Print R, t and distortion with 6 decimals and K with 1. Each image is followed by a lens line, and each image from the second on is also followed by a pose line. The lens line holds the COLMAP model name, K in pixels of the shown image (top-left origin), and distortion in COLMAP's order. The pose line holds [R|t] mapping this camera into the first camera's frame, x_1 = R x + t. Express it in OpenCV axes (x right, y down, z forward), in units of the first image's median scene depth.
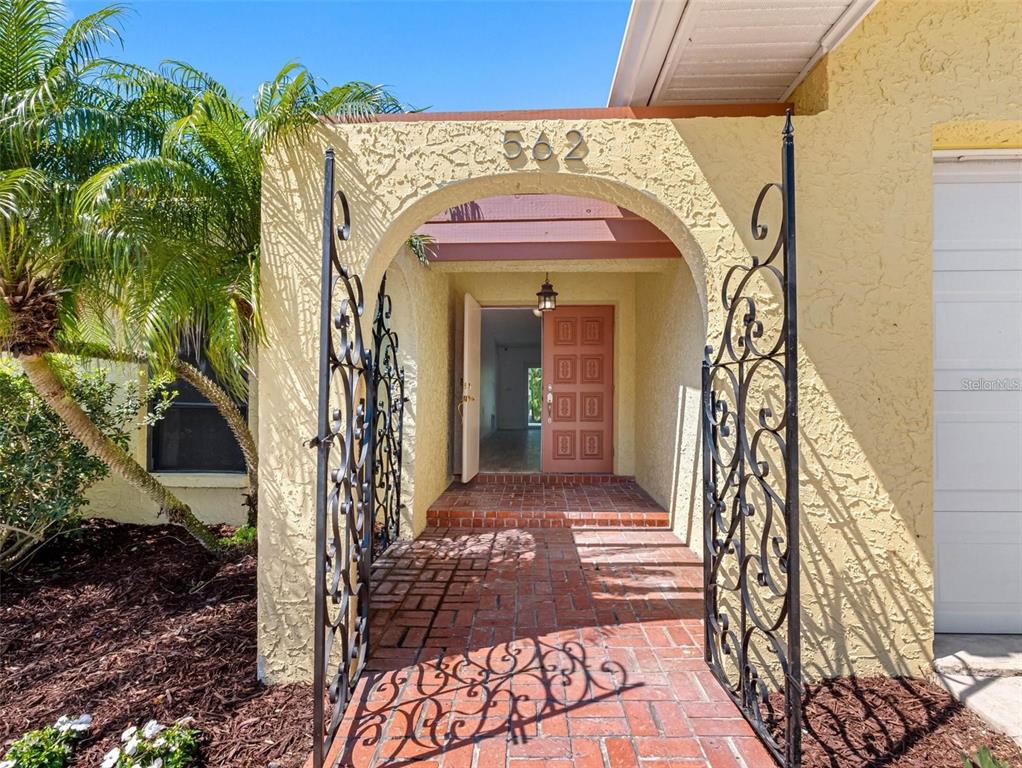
lens RADIAL K [[417.5, 0, 511.0], [0, 417.5, 384.0], [0, 0, 1]] dist [-0.002043, -0.000193]
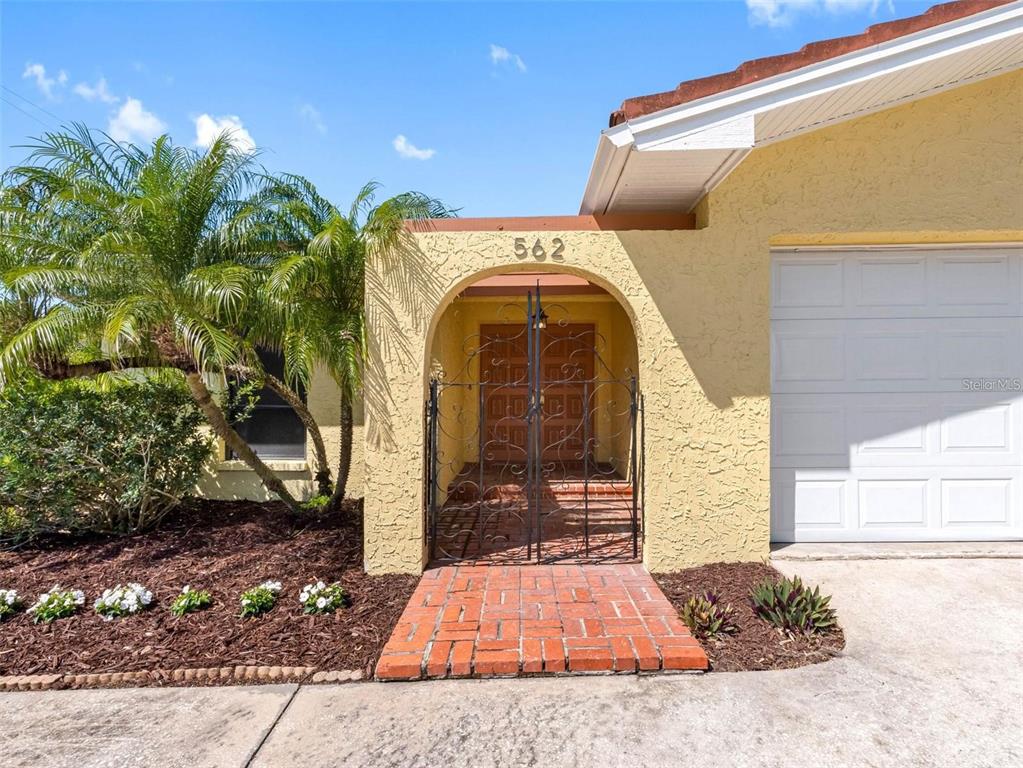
lens RADIAL K [[512.1, 0, 495.1], [0, 512.1, 389.1], [0, 0, 1]] dist [-0.002215, 0.000023]
pose [[0.999986, -0.004501, 0.002682, -0.101471], [0.004469, 0.999921, 0.011706, -0.033129], [-0.002735, -0.011694, 0.999928, -1.032839]]
